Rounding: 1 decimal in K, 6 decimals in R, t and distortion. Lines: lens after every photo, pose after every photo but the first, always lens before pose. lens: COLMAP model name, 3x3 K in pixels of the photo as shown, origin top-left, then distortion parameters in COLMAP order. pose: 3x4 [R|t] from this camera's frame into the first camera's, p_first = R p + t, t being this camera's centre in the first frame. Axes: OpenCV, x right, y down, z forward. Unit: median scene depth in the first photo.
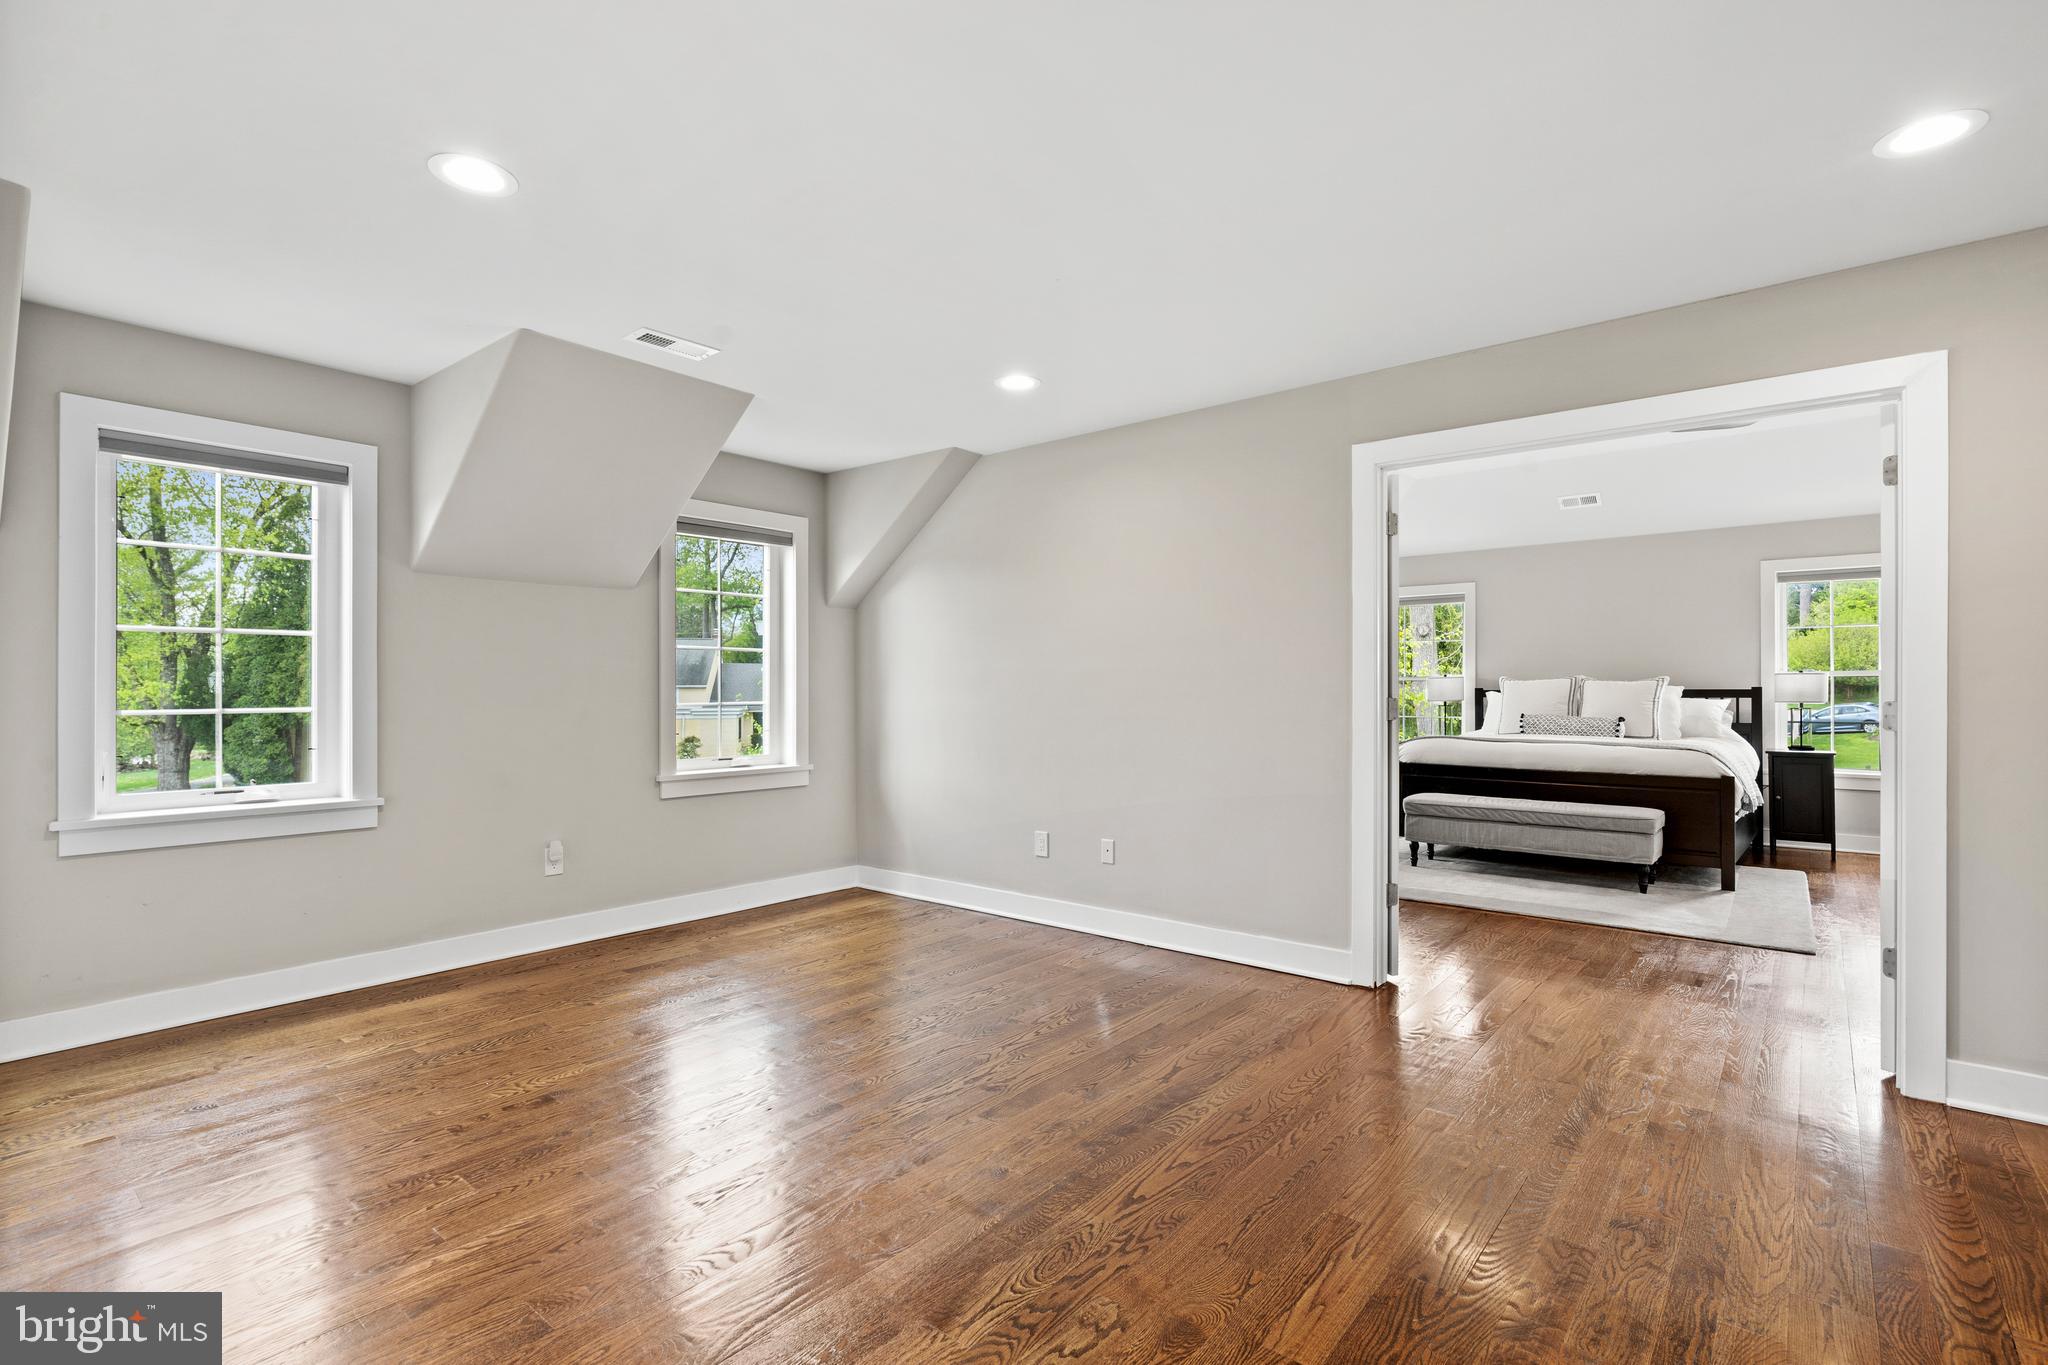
lens RADIAL K [[949.1, 0, 1012.6], [0, 949.1, 676.9], [0, 0, 1]] dist [-0.005149, 0.002381]
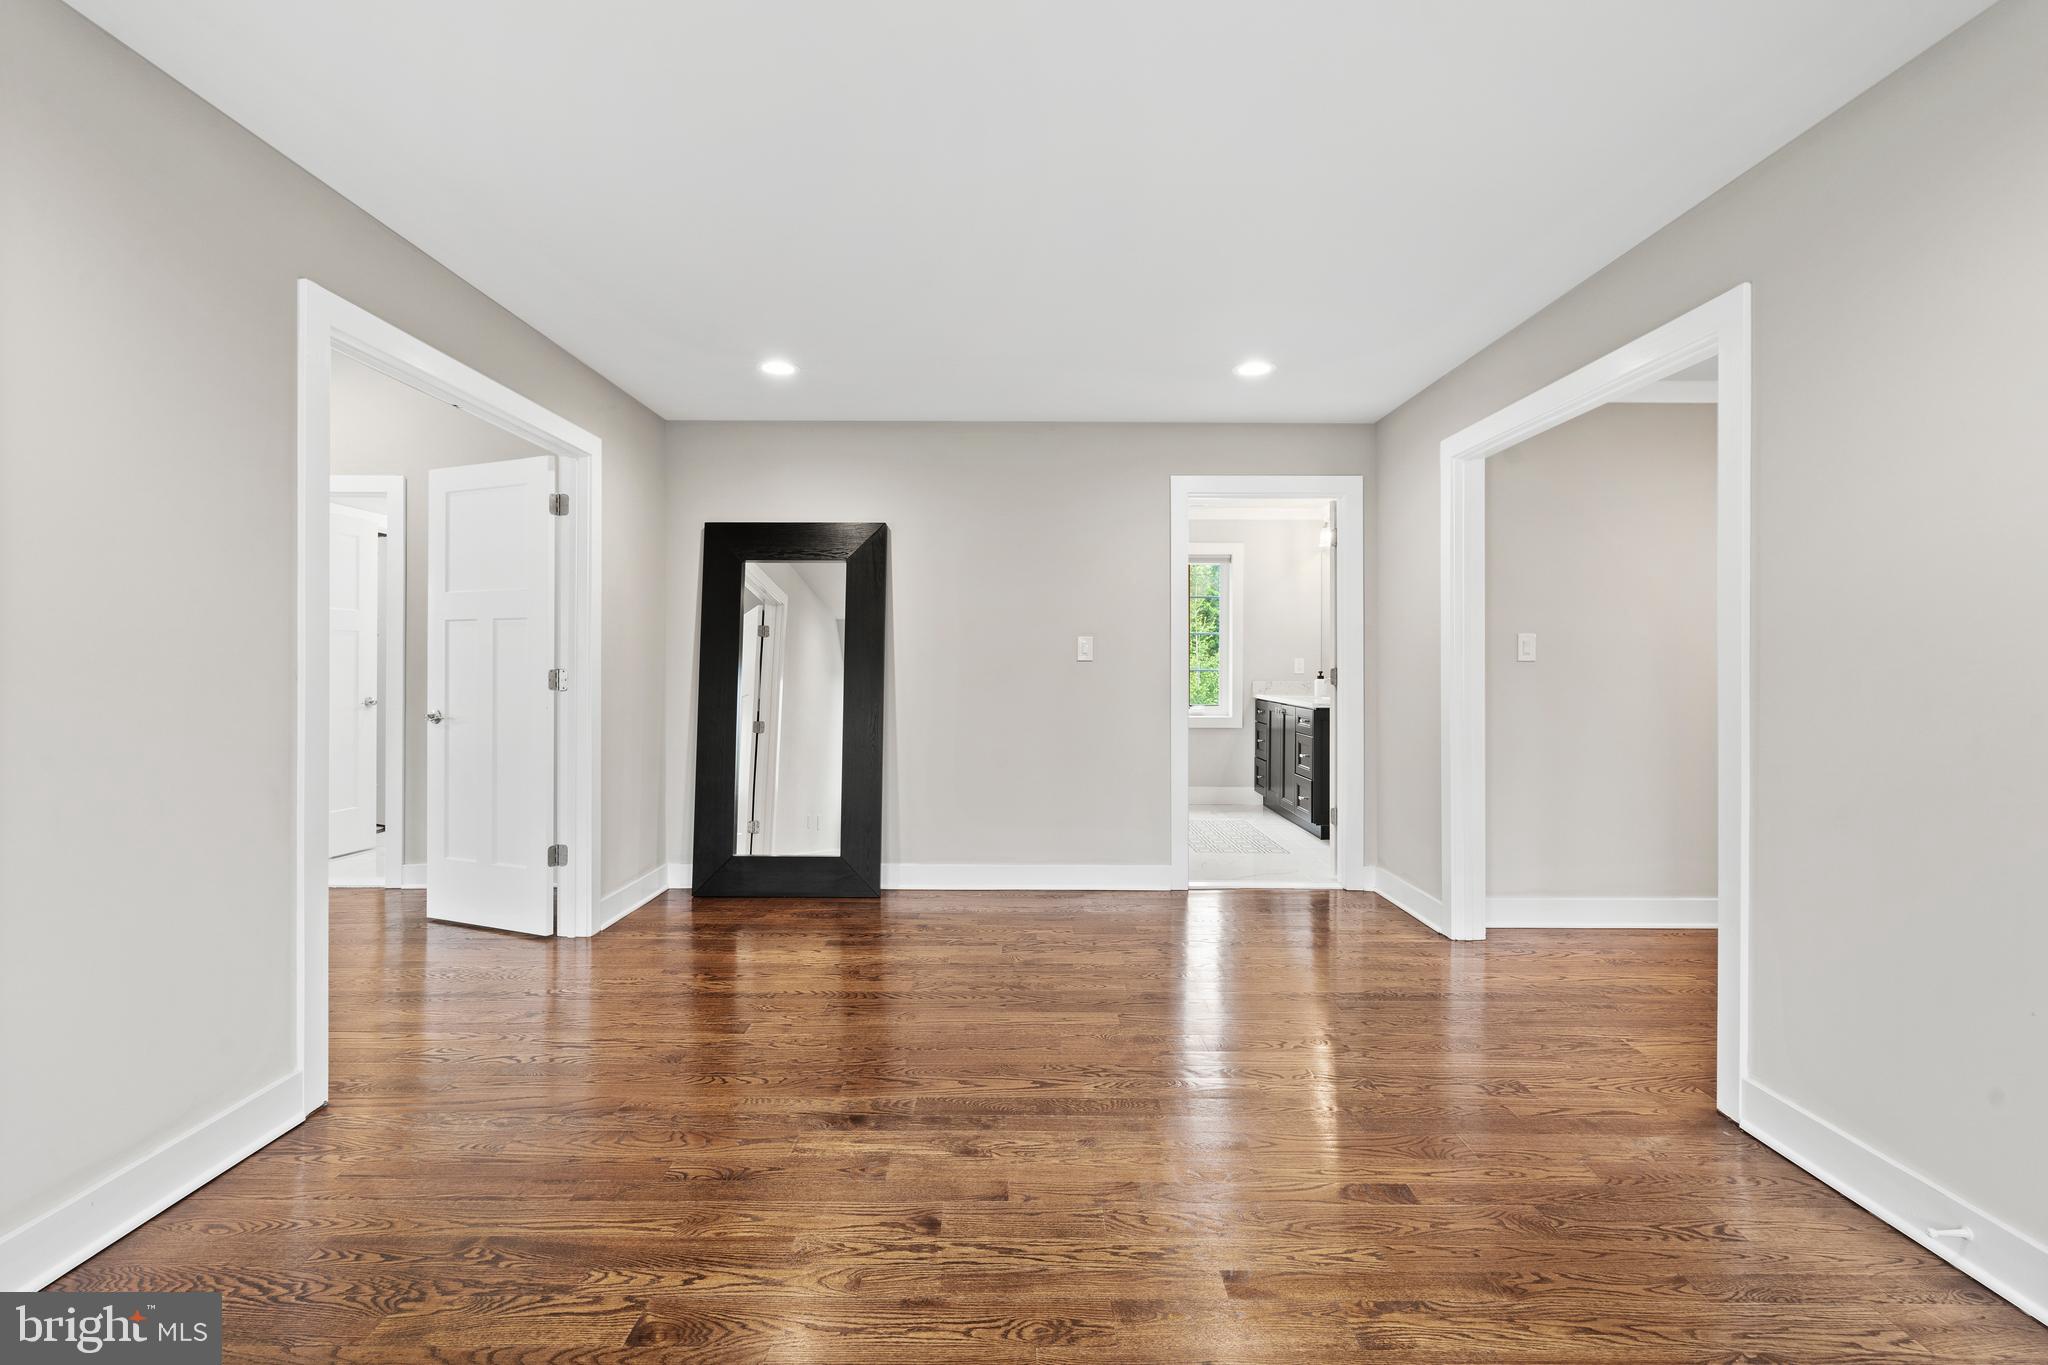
lens RADIAL K [[949.1, 0, 1023.1], [0, 949.1, 667.8], [0, 0, 1]] dist [-0.005149, 0.002381]
pose [[-0.645475, -0.007843, 0.763741, -0.602405], [-0.012152, 0.999926, -0.000002, 0.015831], [-0.763685, -0.009282, -0.645523, 1.400113]]
